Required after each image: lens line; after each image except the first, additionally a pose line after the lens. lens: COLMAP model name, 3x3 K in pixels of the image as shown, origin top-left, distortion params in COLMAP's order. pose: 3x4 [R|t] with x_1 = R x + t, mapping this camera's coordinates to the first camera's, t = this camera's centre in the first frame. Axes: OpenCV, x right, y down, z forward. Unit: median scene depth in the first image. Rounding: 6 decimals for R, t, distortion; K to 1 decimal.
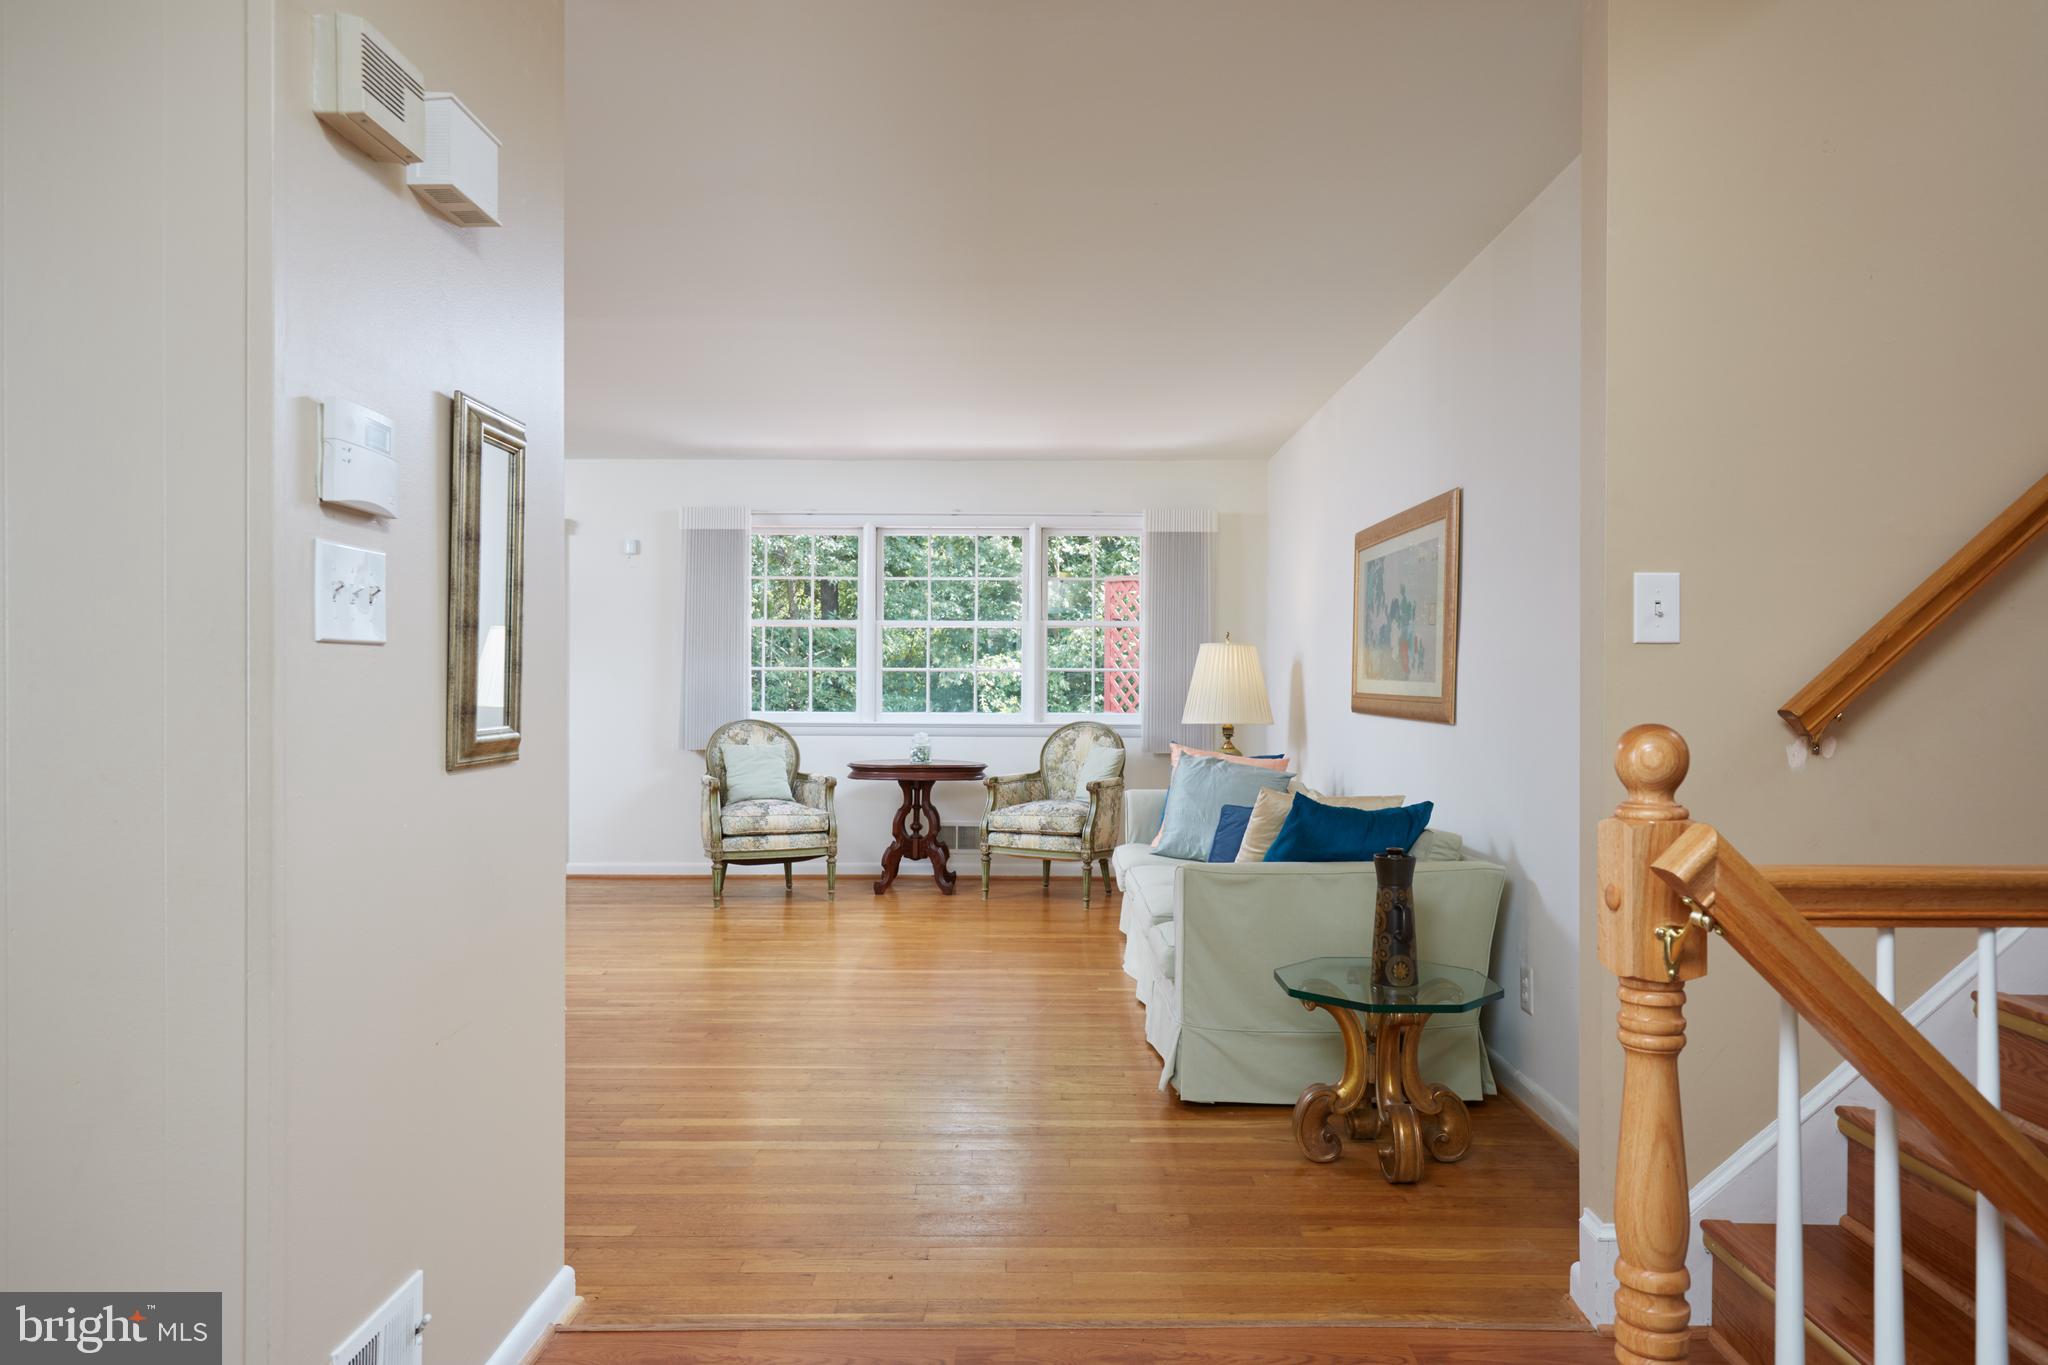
lens RADIAL K [[1363.6, 0, 1017.8], [0, 1363.6, 681.4], [0, 0, 1]] dist [-0.007219, -0.000760]
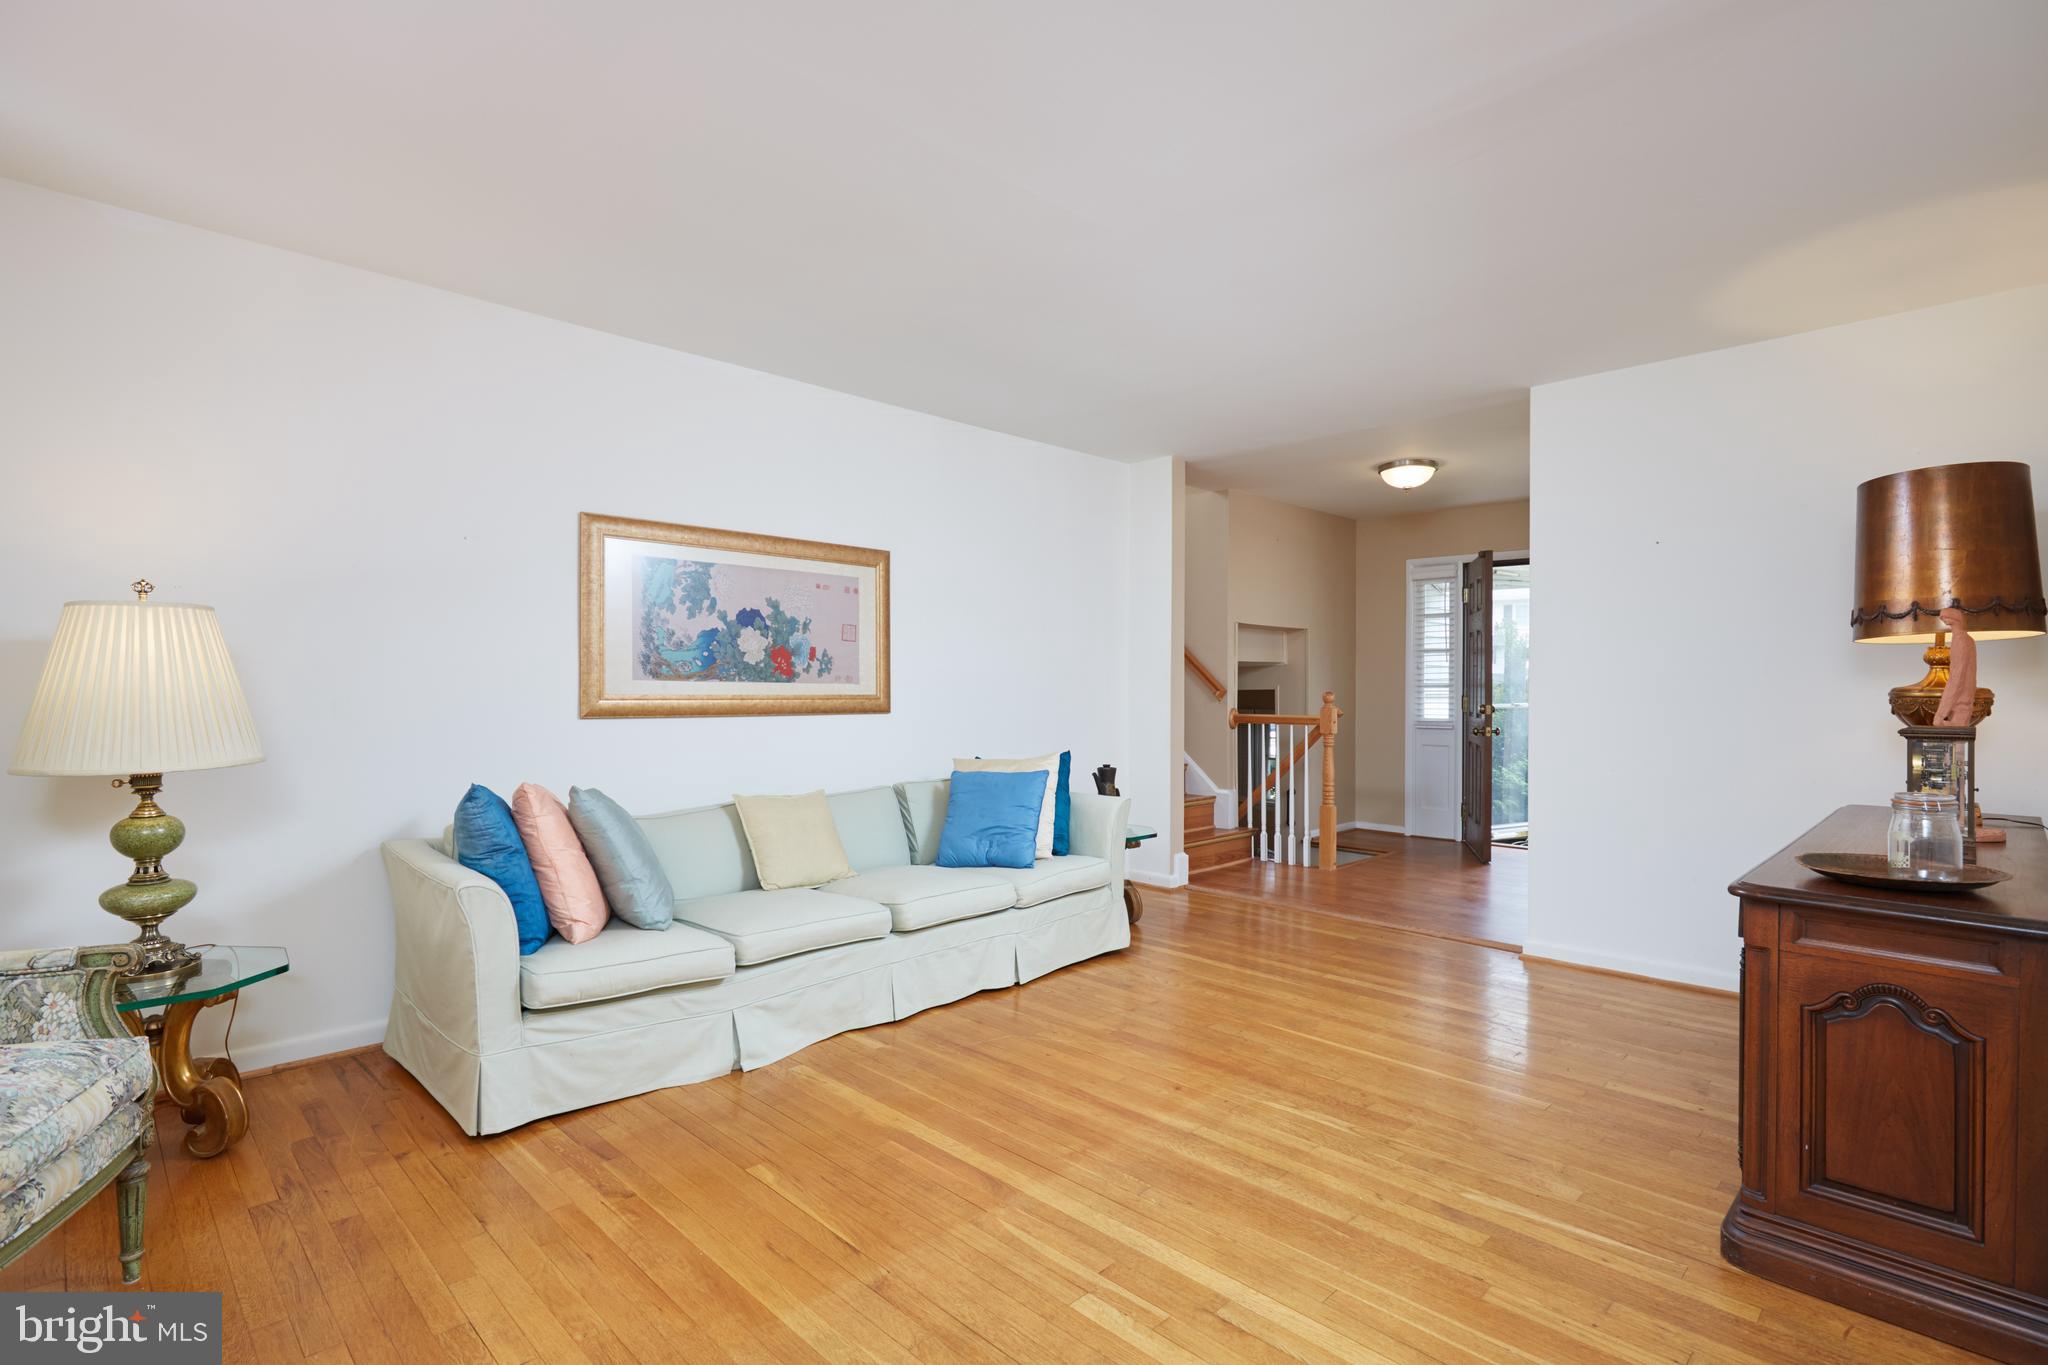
lens RADIAL K [[984.7, 0, 1039.2], [0, 984.7, 687.2], [0, 0, 1]] dist [-0.001678, 0.000049]
pose [[-0.729854, -0.005373, 0.683582, -0.303268], [-0.003232, 0.999985, 0.004410, -0.000745], [-0.683595, 0.001009, -0.729860, 0.972417]]
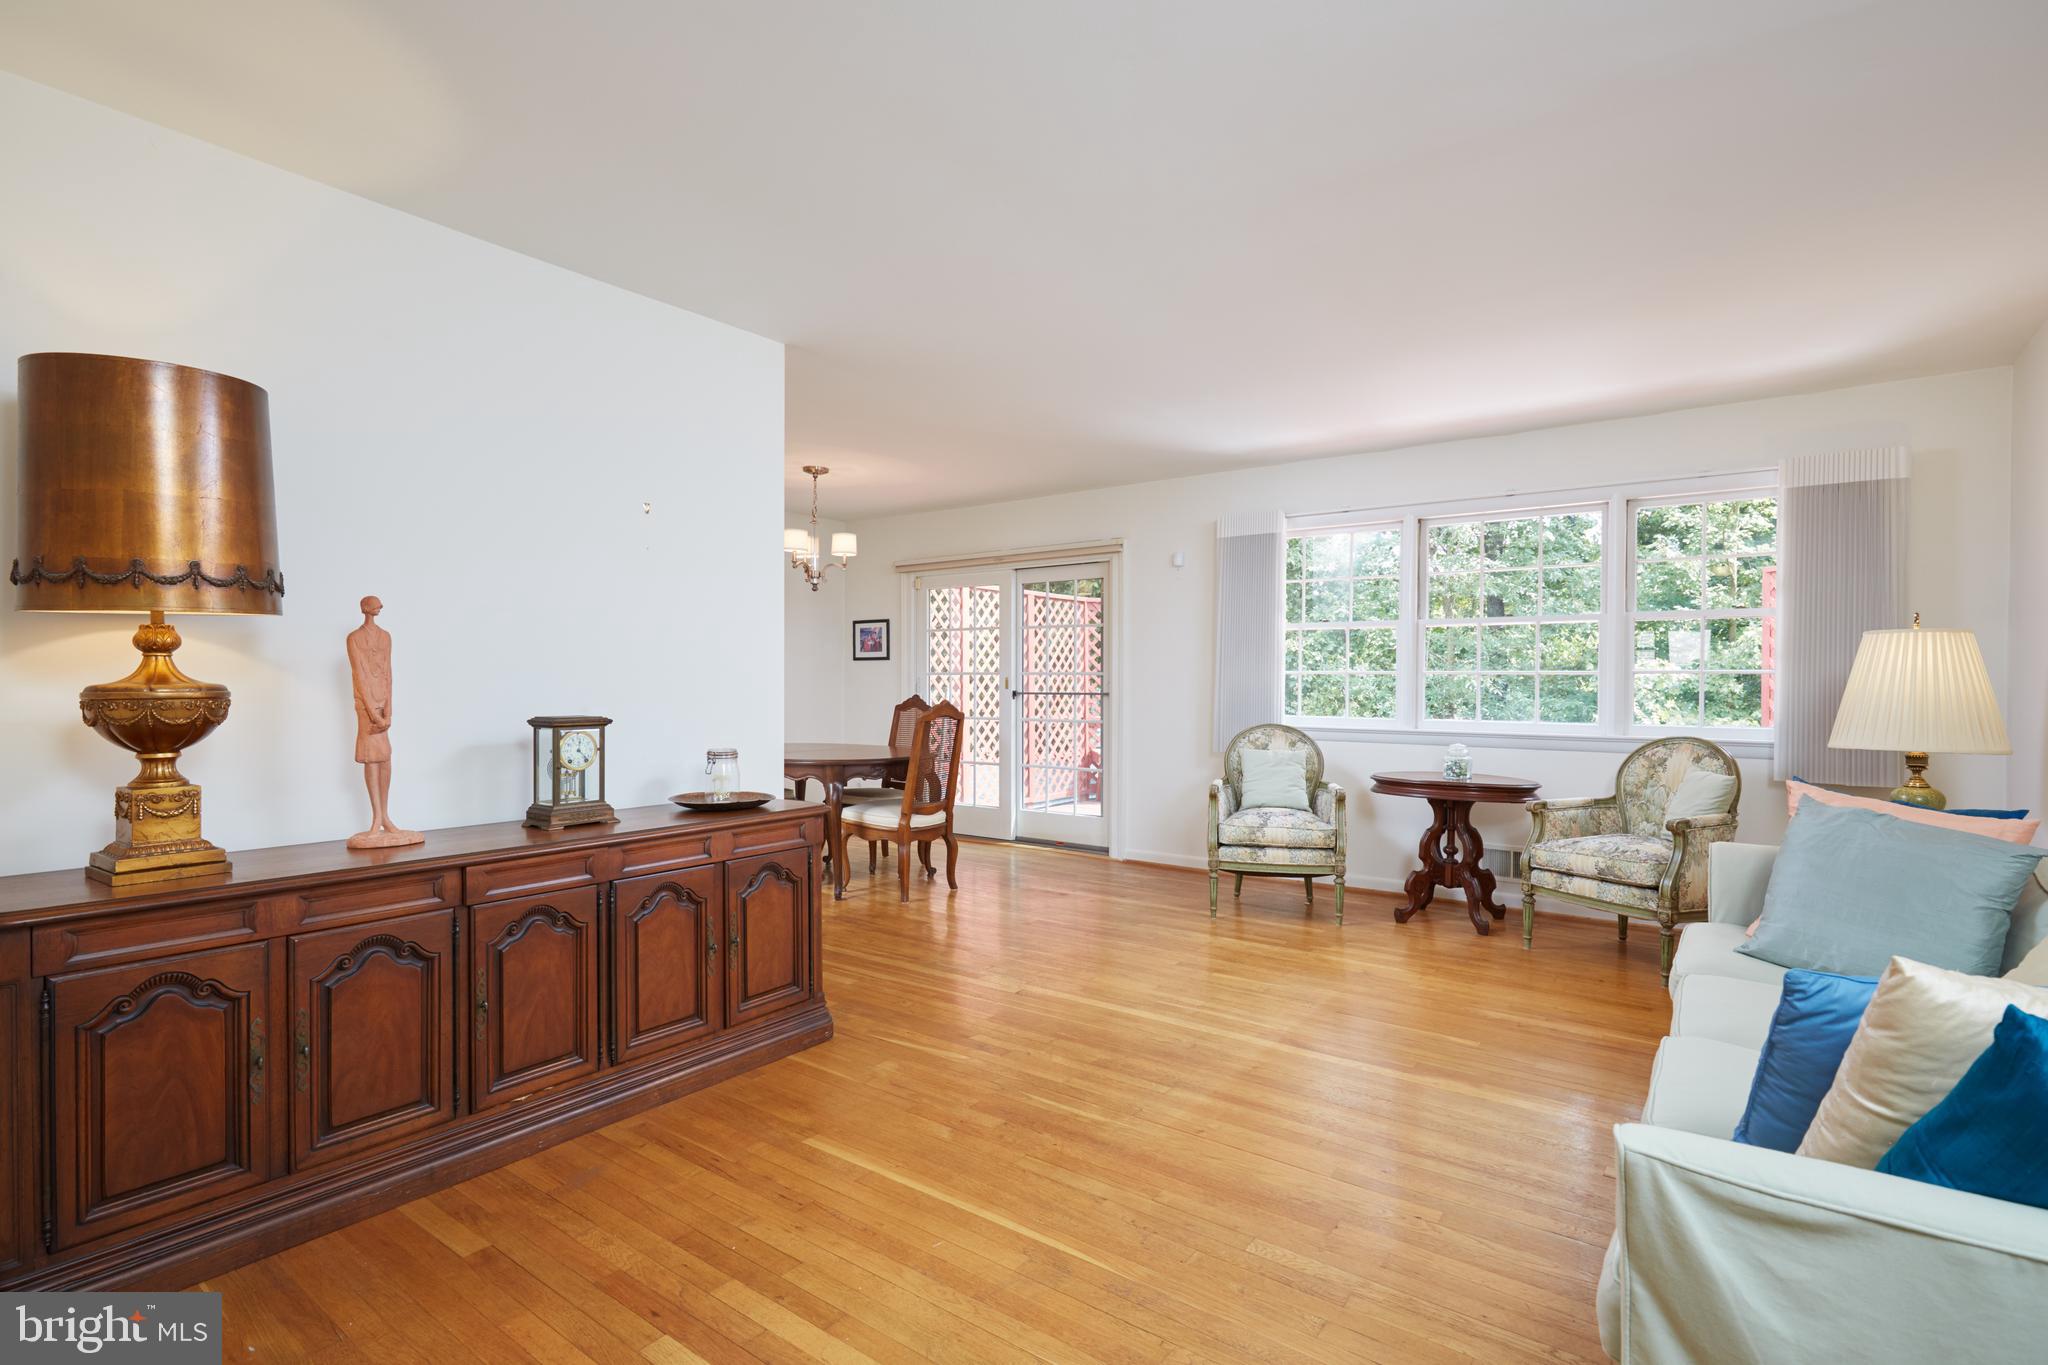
lens RADIAL K [[984.7, 0, 1022.0], [0, 984.7, 686.7], [0, 0, 1]] dist [-0.001678, 0.000049]
pose [[0.811526, 0.003229, -0.584308, 0.074664], [-0.001192, 0.999992, 0.003870, -0.001407], [0.584316, -0.002444, 0.811523, 0.329037]]
